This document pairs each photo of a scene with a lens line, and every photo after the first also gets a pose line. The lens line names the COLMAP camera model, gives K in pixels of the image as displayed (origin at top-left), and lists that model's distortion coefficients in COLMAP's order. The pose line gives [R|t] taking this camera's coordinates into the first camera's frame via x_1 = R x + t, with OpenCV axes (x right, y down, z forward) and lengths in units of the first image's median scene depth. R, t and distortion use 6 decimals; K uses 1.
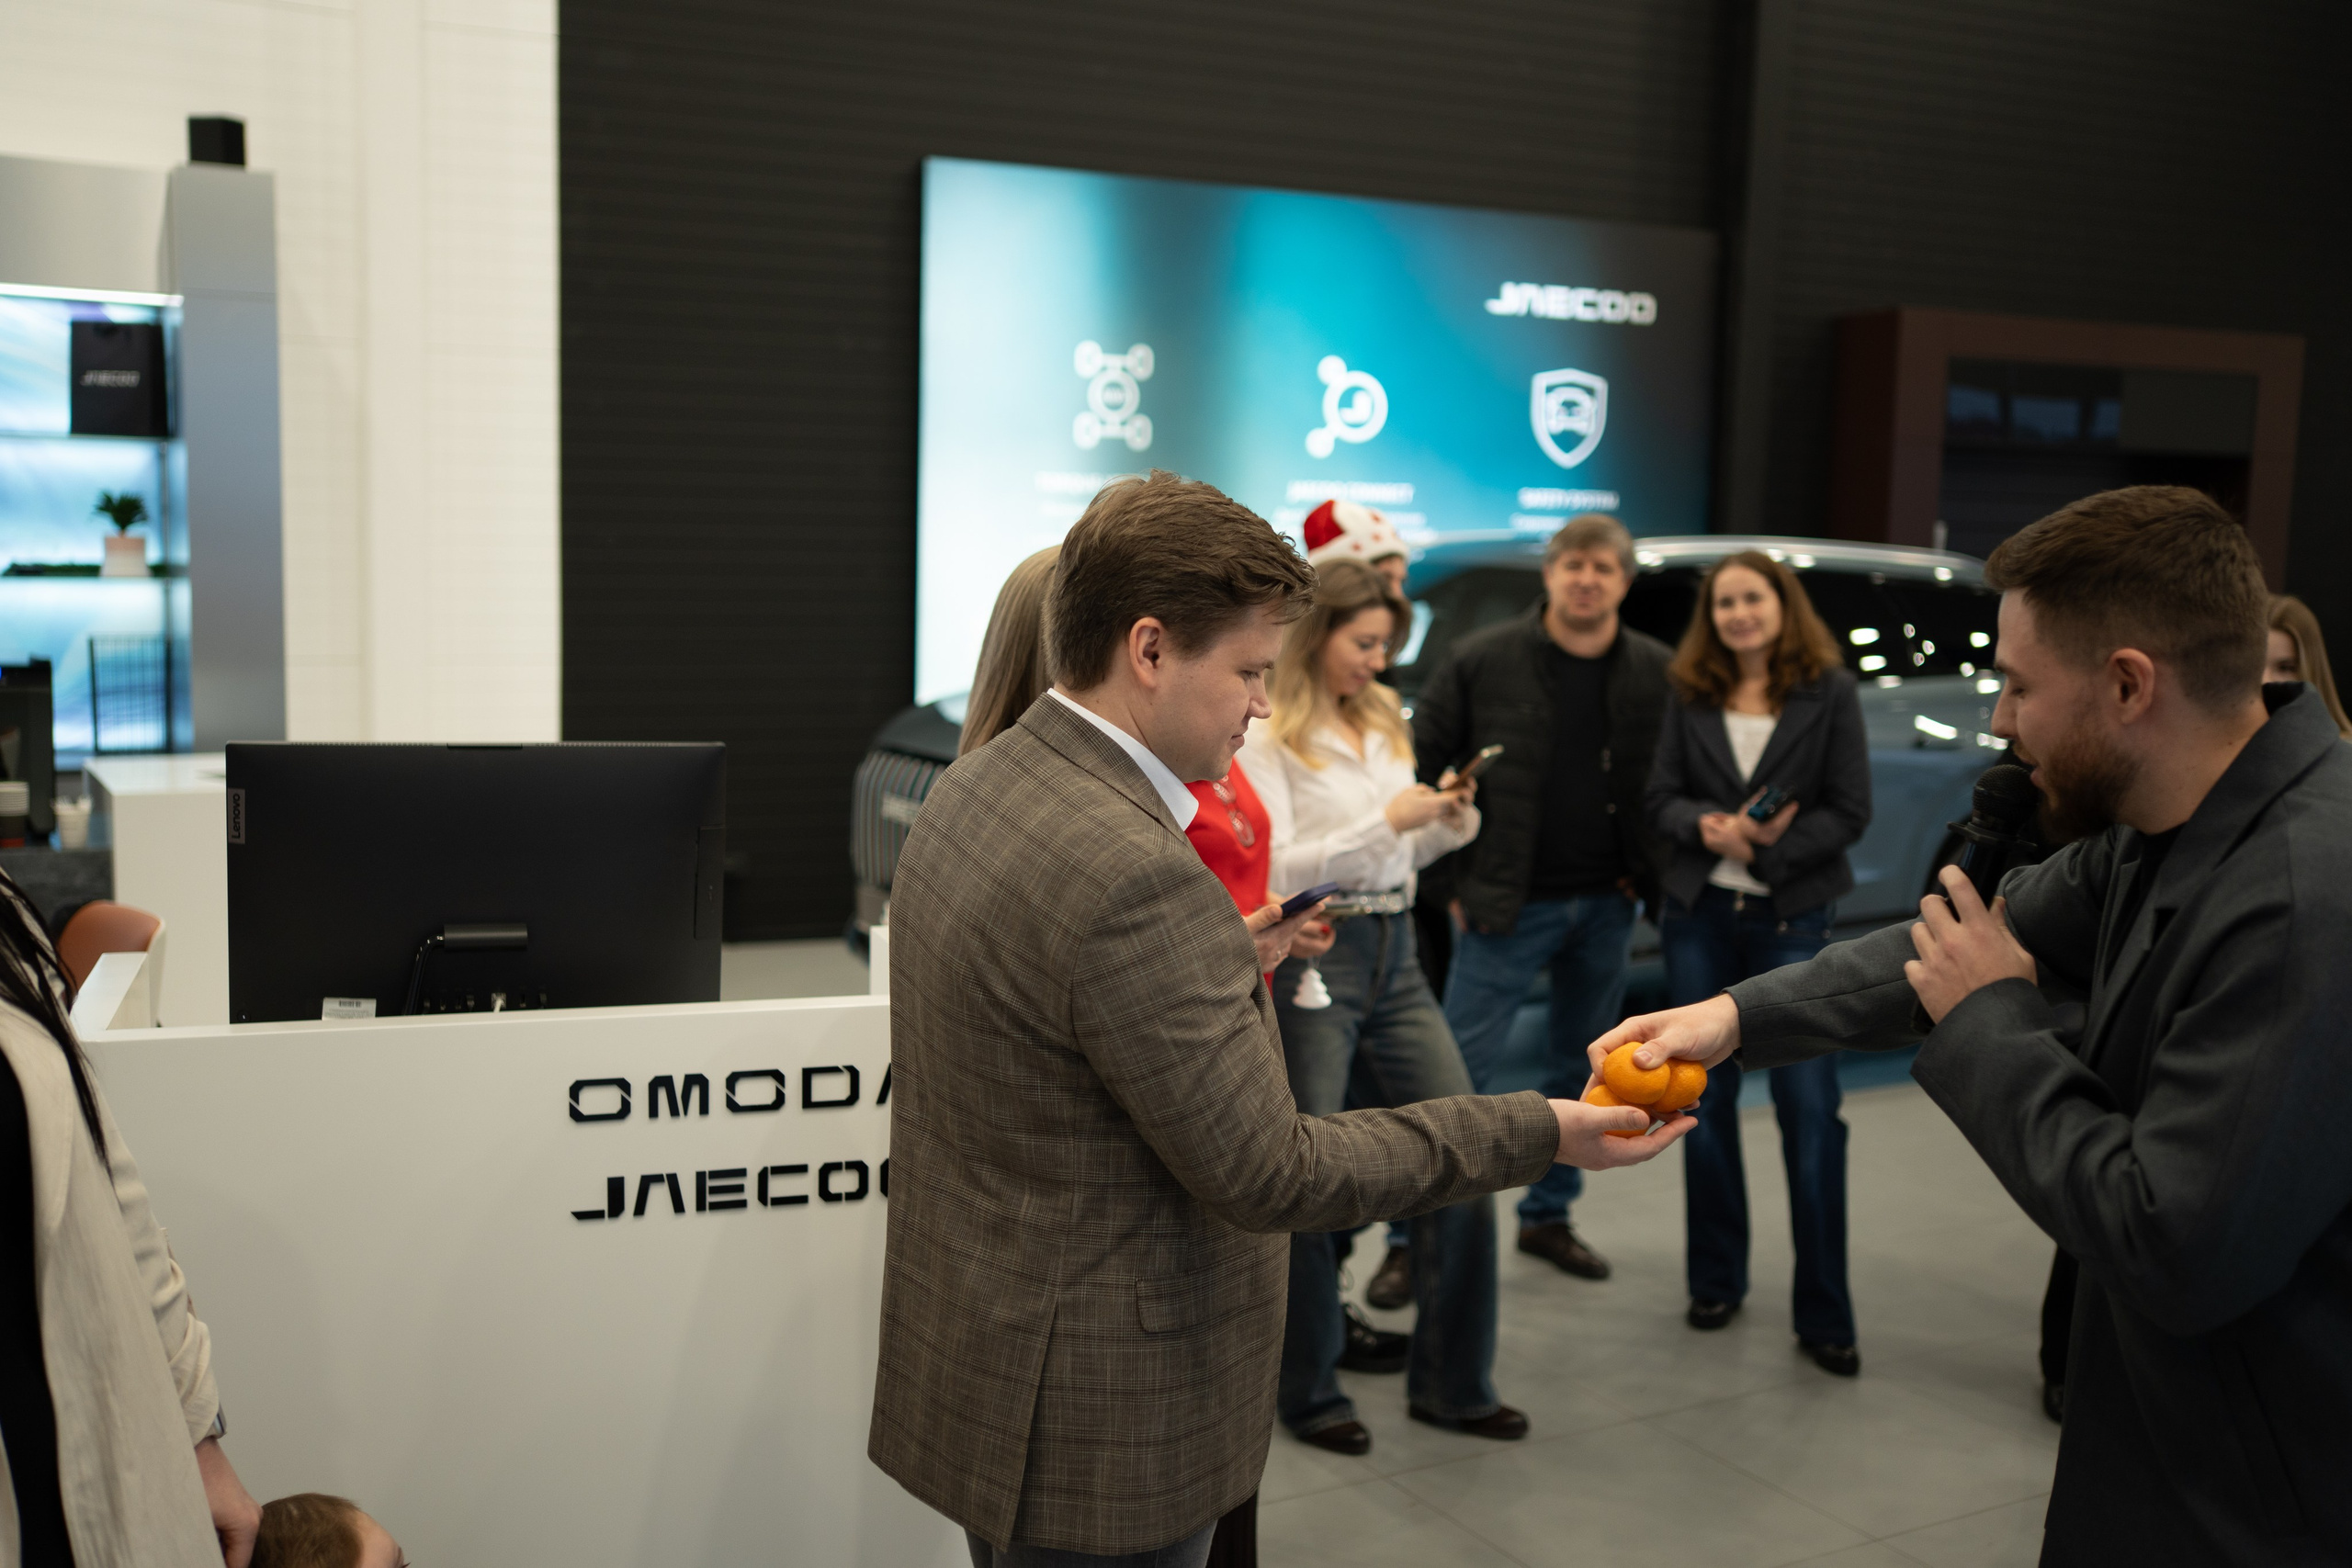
lens RADIAL K [[2267.1, 0, 1189.1], [0, 2267.1, 778.5], [0, 0, 1]] dist [0.007765, 0.000000]
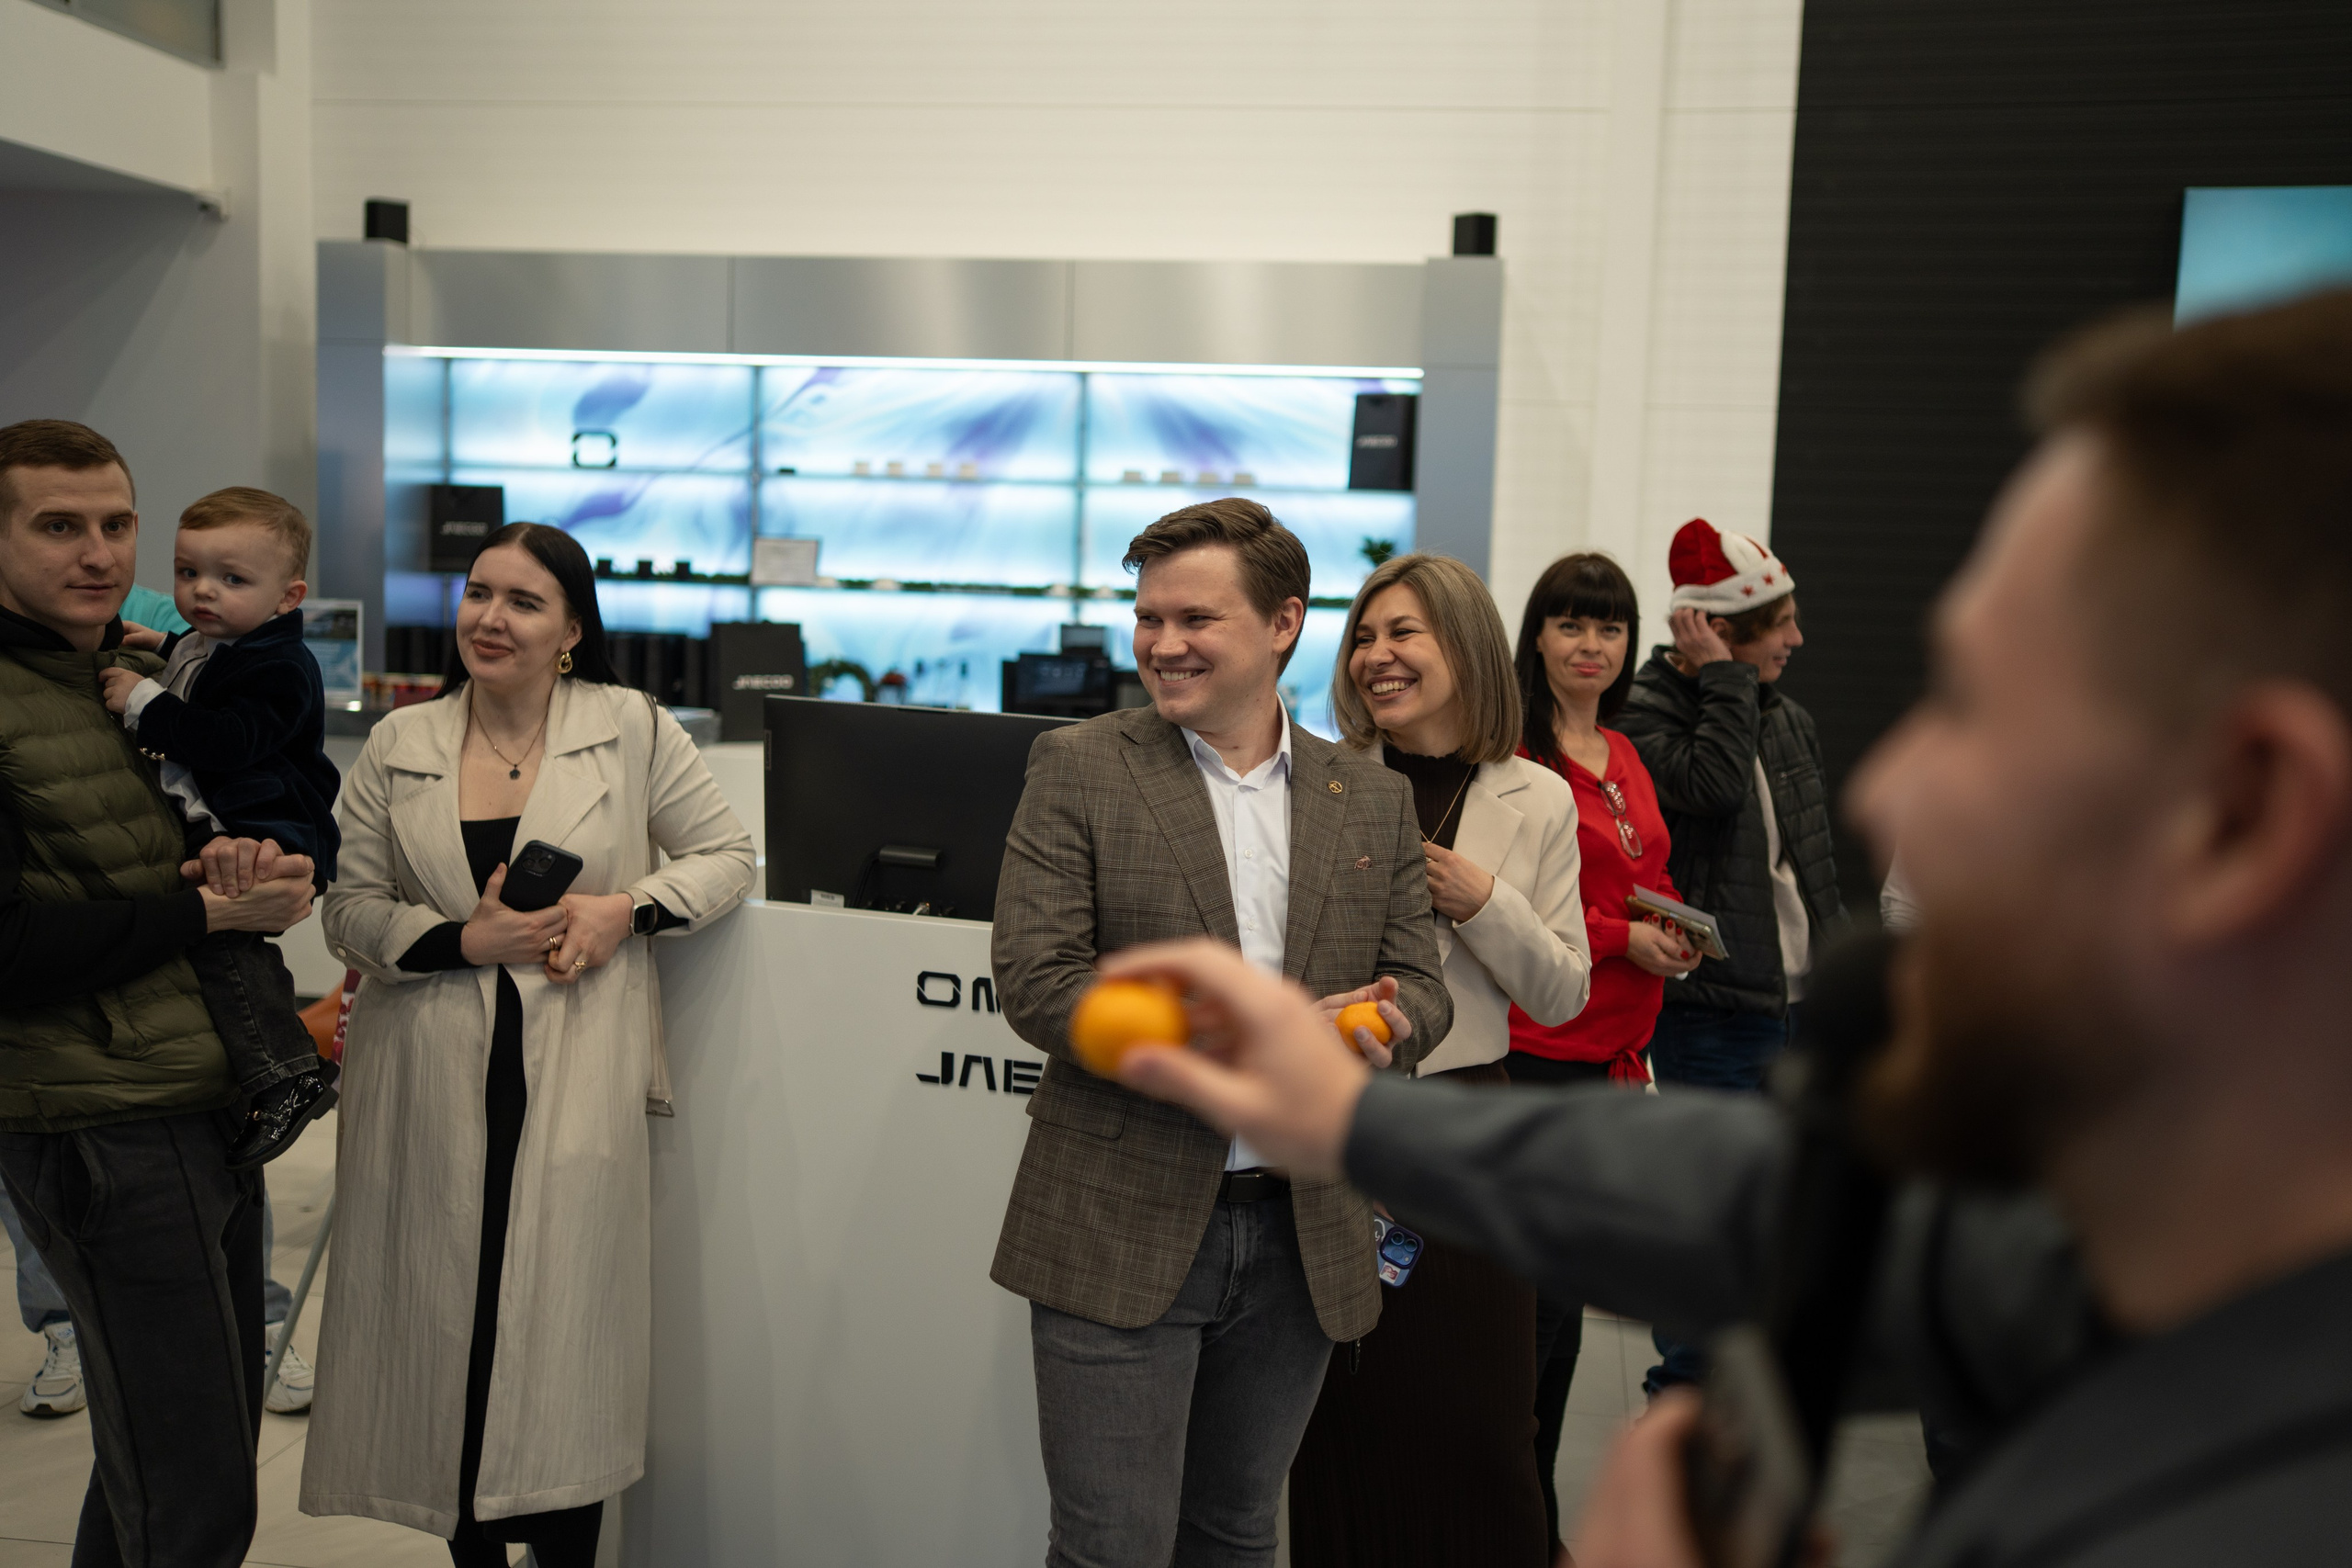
lens RADIAL K [[2267.1, 0, 1150.8], [0, 2267.1, 780.0], [0, 0, 1]] dist [0.007765, 0.000000]
pose [[0.774071, 0.074002, -0.628759, 0.191231], [-0.090170, 0.995907, 0.006204, 0.001726], [0.626645, 0.051892, 0.777575, 0.023157]]
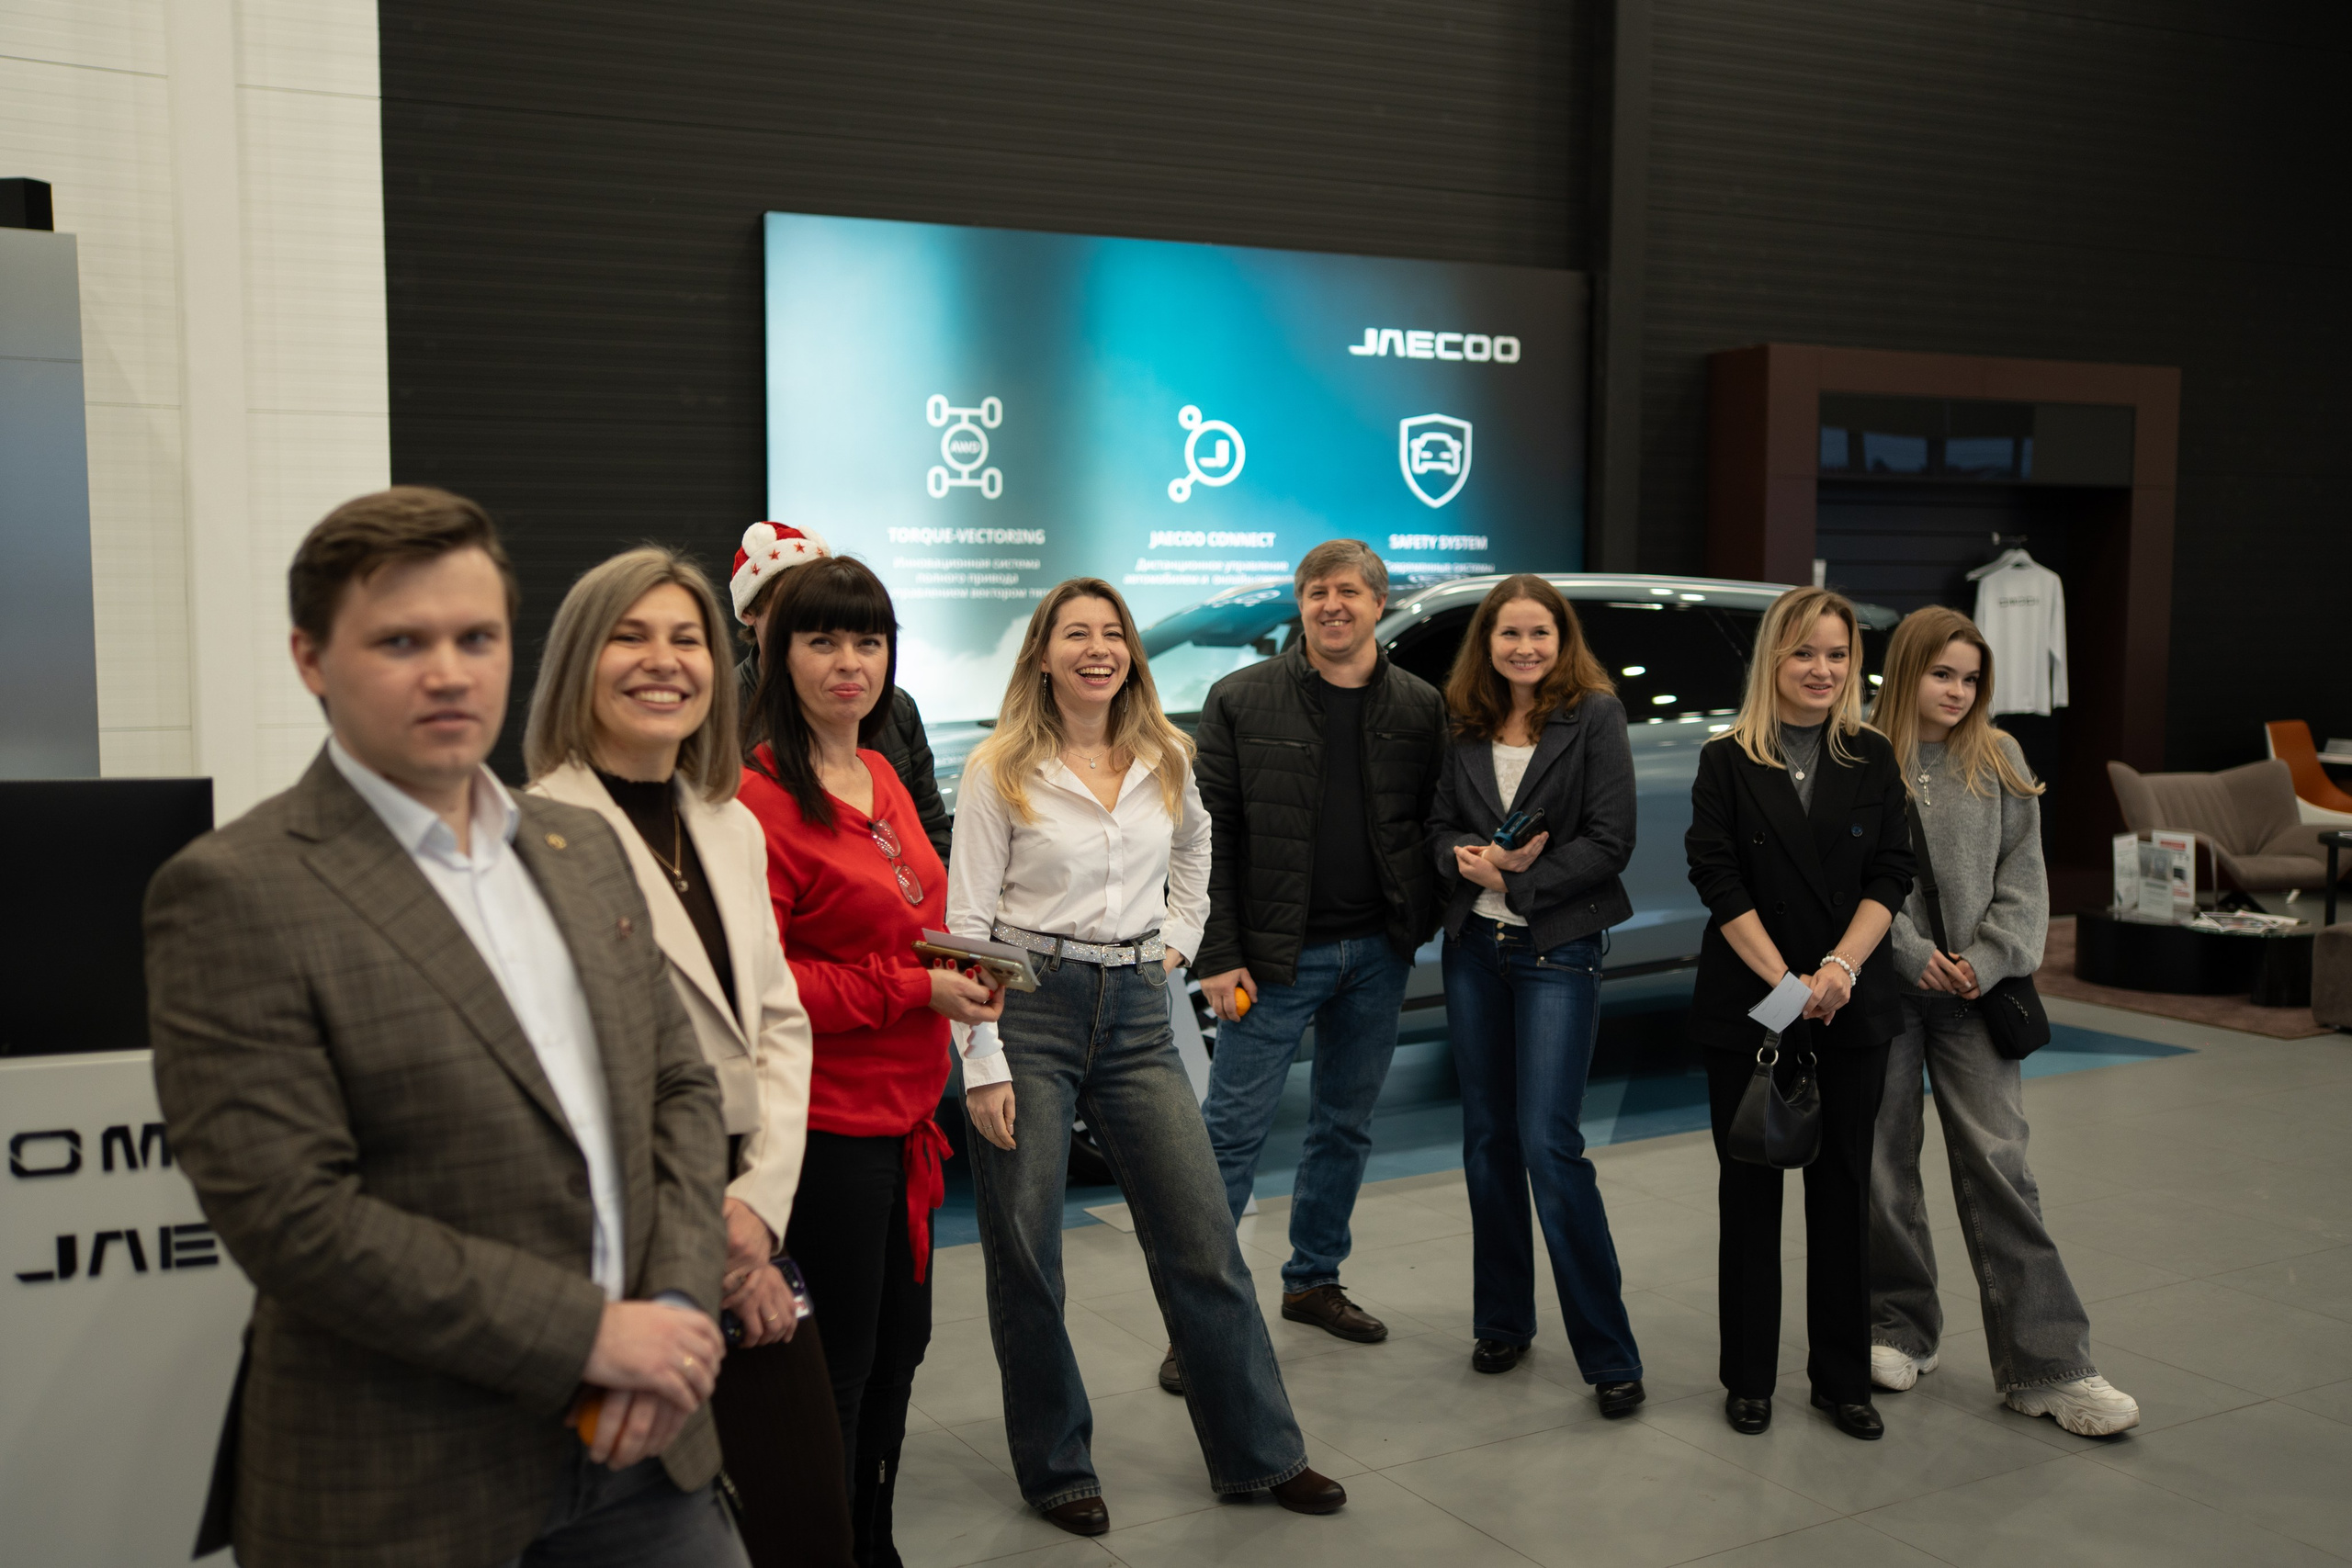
lens RADIAL K [[2267.1, 0, 1190.8], [0, 2267.1, 791.0], [0, 0, 1]] dist [0.007765, 0.000000]
pose [[0.999680, -0.022682, 0.011243, 0.063497], [0.022920, 0.999504, -0.021578, 0.006732], [-0.010748, 0.021828, 0.999704, 0.013530]]
